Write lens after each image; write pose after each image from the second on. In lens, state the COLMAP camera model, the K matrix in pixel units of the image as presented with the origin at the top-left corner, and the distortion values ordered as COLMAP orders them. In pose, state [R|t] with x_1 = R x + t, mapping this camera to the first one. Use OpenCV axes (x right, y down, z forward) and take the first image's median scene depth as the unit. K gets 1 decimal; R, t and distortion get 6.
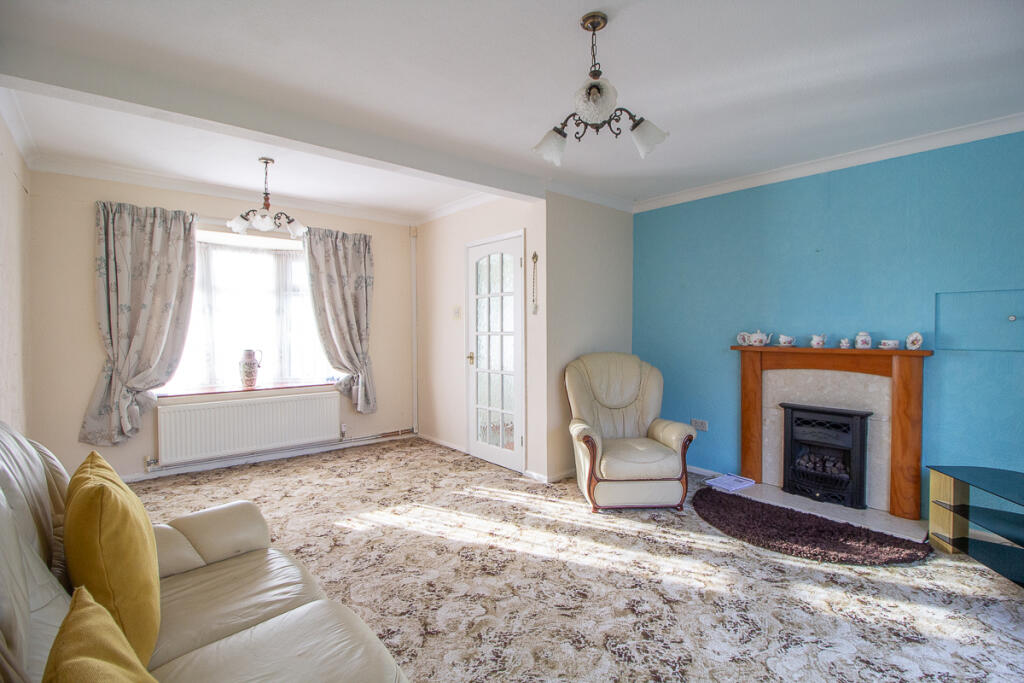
lens RADIAL K [[473.2, 0, 526.0], [0, 473.2, 337.6], [0, 0, 1]] dist [0.001242, -0.013549]
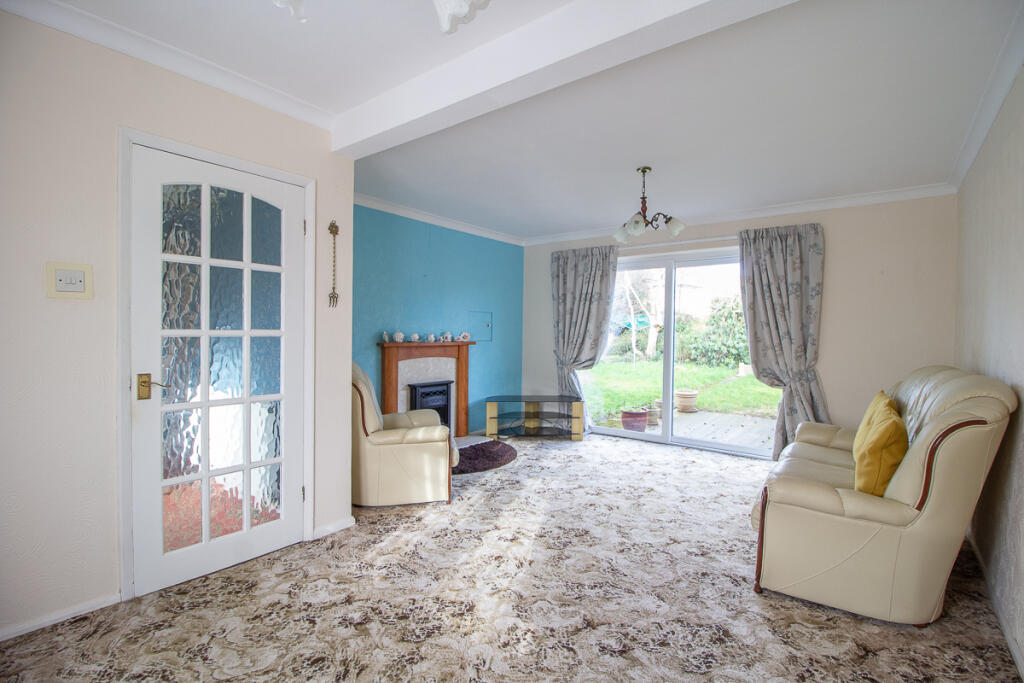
lens RADIAL K [[473.2, 0, 526.0], [0, 473.2, 337.6], [0, 0, 1]] dist [0.001242, -0.013549]
pose [[-0.202049, -0.017640, 0.979217, -0.998317], [-0.003876, 0.999844, 0.017212, -0.021523], [-0.979368, -0.000318, -0.202085, 1.132799]]
